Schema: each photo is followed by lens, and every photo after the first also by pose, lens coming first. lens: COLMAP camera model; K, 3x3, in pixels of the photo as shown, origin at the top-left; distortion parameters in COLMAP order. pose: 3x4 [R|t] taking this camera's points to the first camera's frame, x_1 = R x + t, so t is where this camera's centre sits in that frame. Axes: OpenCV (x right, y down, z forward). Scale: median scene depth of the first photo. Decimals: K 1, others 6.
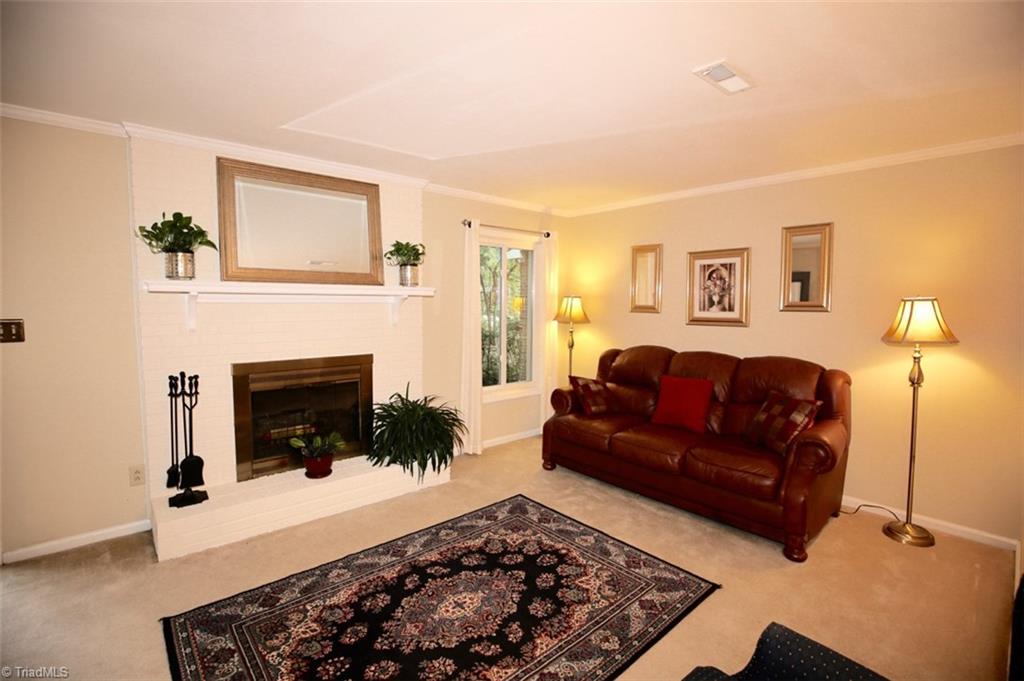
lens RADIAL K [[472.1, 0, 510.3], [0, 472.1, 332.4], [0, 0, 1]] dist [-0.030089, 0.000113]
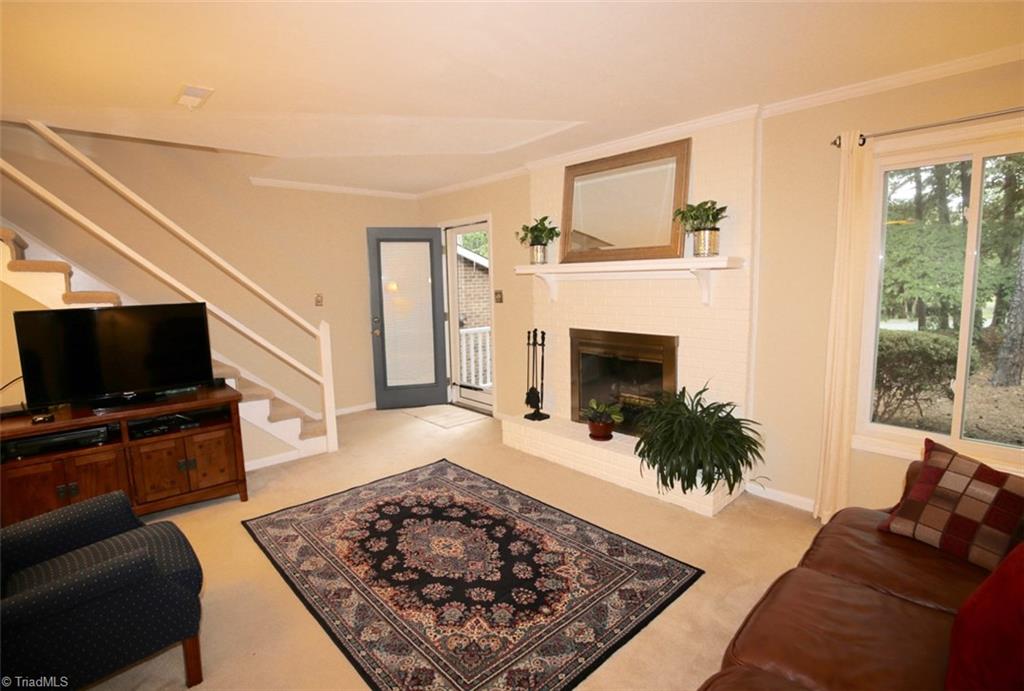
lens RADIAL K [[496.6, 0, 511.3], [0, 496.6, 343.0], [0, 0, 1]] dist [-0.002126, -0.000182]
pose [[0.021254, 0.115570, -0.993072, 0.850885], [-0.052333, 0.992063, 0.114333, -0.044979], [0.998403, 0.049540, 0.027133, 0.900346]]
